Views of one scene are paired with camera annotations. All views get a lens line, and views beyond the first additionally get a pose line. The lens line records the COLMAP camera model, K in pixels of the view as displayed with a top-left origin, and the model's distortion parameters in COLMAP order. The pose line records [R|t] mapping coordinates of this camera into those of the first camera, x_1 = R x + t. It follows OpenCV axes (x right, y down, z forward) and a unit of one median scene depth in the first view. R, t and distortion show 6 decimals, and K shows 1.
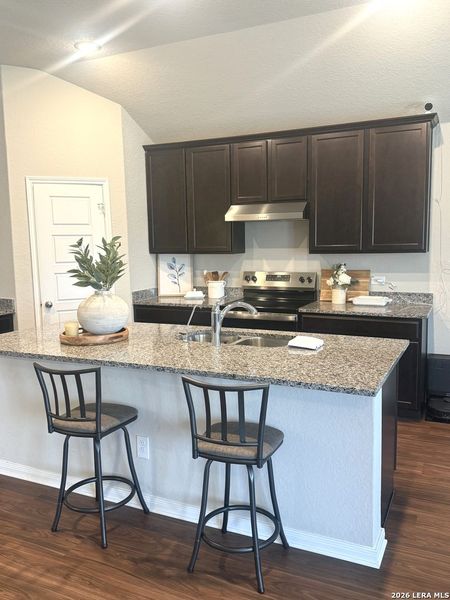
lens RADIAL K [[507.3, 0, 227.1], [0, 507.3, 299.7], [0, 0, 1]] dist [0.063535, -0.085625]
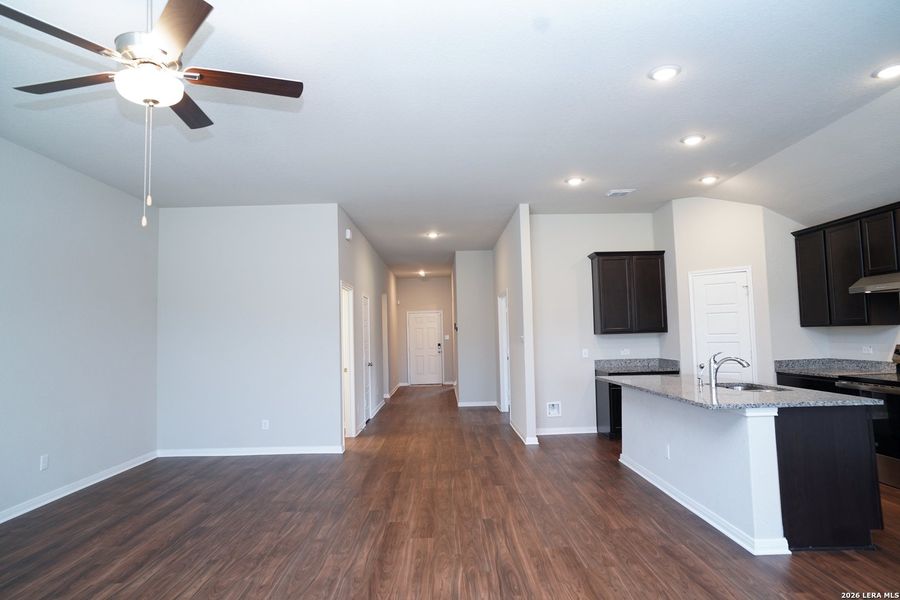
lens RADIAL K [[533.0, 0, 451.8], [0, 533.0, 296.3], [0, 0, 1]] dist [-0.058696, 0.041910]
pose [[0.444520, -0.061288, -0.893670, 0.634334], [-0.090306, 0.989508, -0.112779, 0.046269], [0.891205, 0.130836, 0.434321, -0.195337]]
